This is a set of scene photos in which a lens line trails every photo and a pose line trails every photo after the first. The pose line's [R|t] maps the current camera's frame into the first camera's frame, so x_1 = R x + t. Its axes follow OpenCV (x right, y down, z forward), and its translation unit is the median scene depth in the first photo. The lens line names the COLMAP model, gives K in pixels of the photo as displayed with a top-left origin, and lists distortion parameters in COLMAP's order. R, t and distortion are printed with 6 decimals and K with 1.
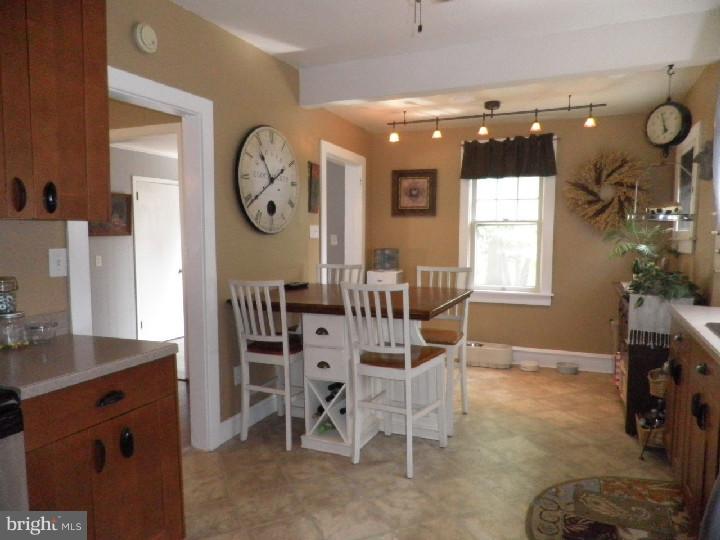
lens RADIAL K [[518.0, 0, 363.0], [0, 518.0, 268.5], [0, 0, 1]] dist [0.011931, 0.003547]
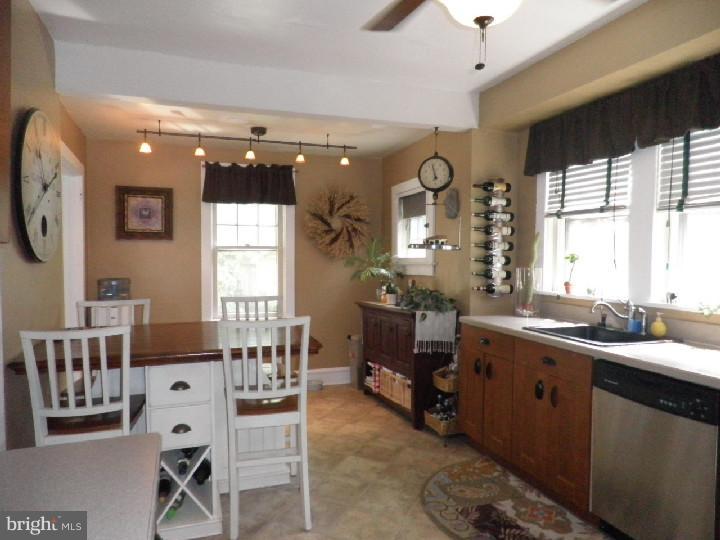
lens RADIAL K [[518.0, 0, 361.4], [0, 518.0, 268.4], [0, 0, 1]] dist [0.011931, 0.003547]
pose [[0.733593, -0.016068, 0.679399, -0.347247], [0.047971, 0.998451, -0.028184, -0.018402], [-0.677894, 0.053267, 0.733227, 0.188413]]
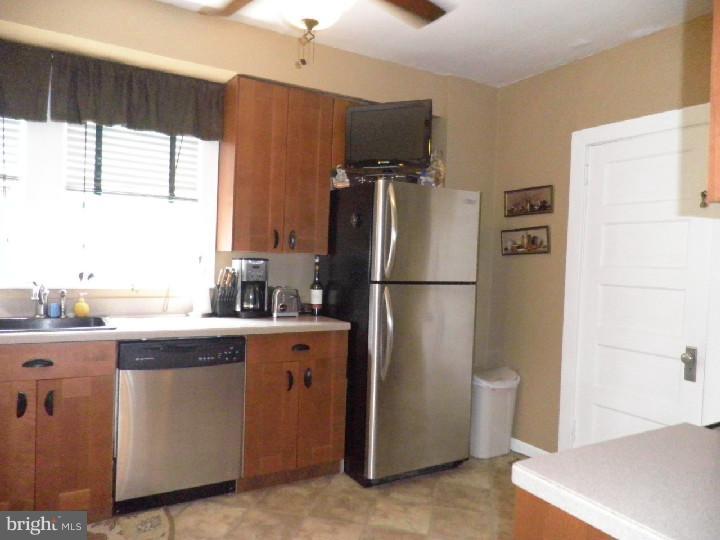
lens RADIAL K [[518.0, 0, 361.4], [0, 518.0, 273.2], [0, 0, 1]] dist [0.011931, 0.003547]
pose [[-0.815187, -0.045588, 0.577402, -0.288133], [0.006808, 0.996075, 0.088255, -0.048756], [-0.579158, 0.075875, -0.811676, 0.838146]]
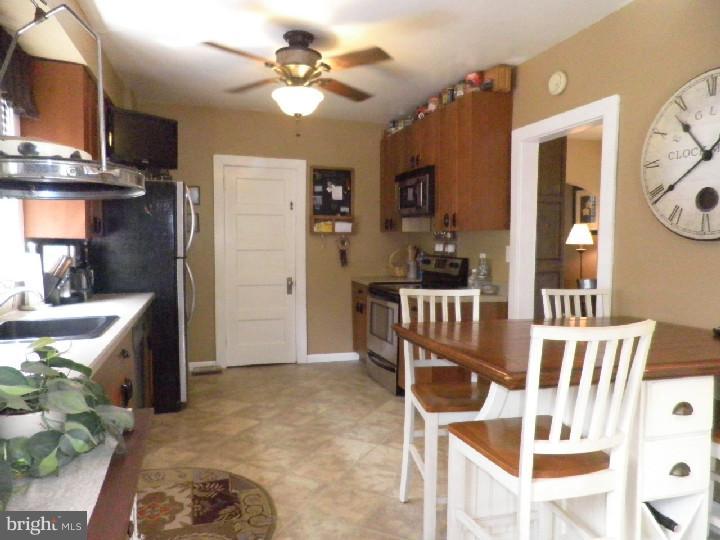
lens RADIAL K [[518.0, 0, 360.9], [0, 518.0, 271.2], [0, 0, 1]] dist [0.011931, 0.003547]
pose [[-0.752912, 0.038488, -0.656995, 0.567689], [-0.053113, 0.991479, 0.118950, -0.083756], [0.655975, 0.124454, -0.744452, 1.221734]]
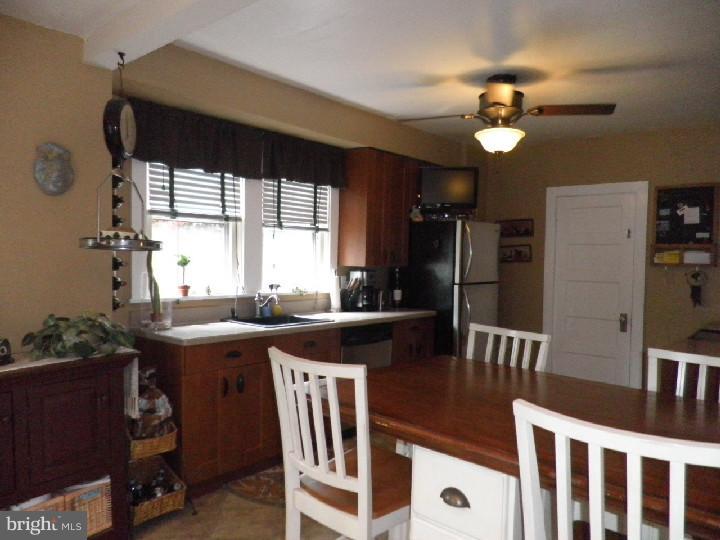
lens RADIAL K [[518.0, 0, 364.9], [0, 518.0, 271.2], [0, 0, 1]] dist [0.011931, 0.003547]
pose [[-0.956145, -0.024804, 0.291840, -0.001548], [0.003564, 0.995349, 0.096272, -0.116846], [-0.292871, 0.093090, -0.951610, 1.436527]]
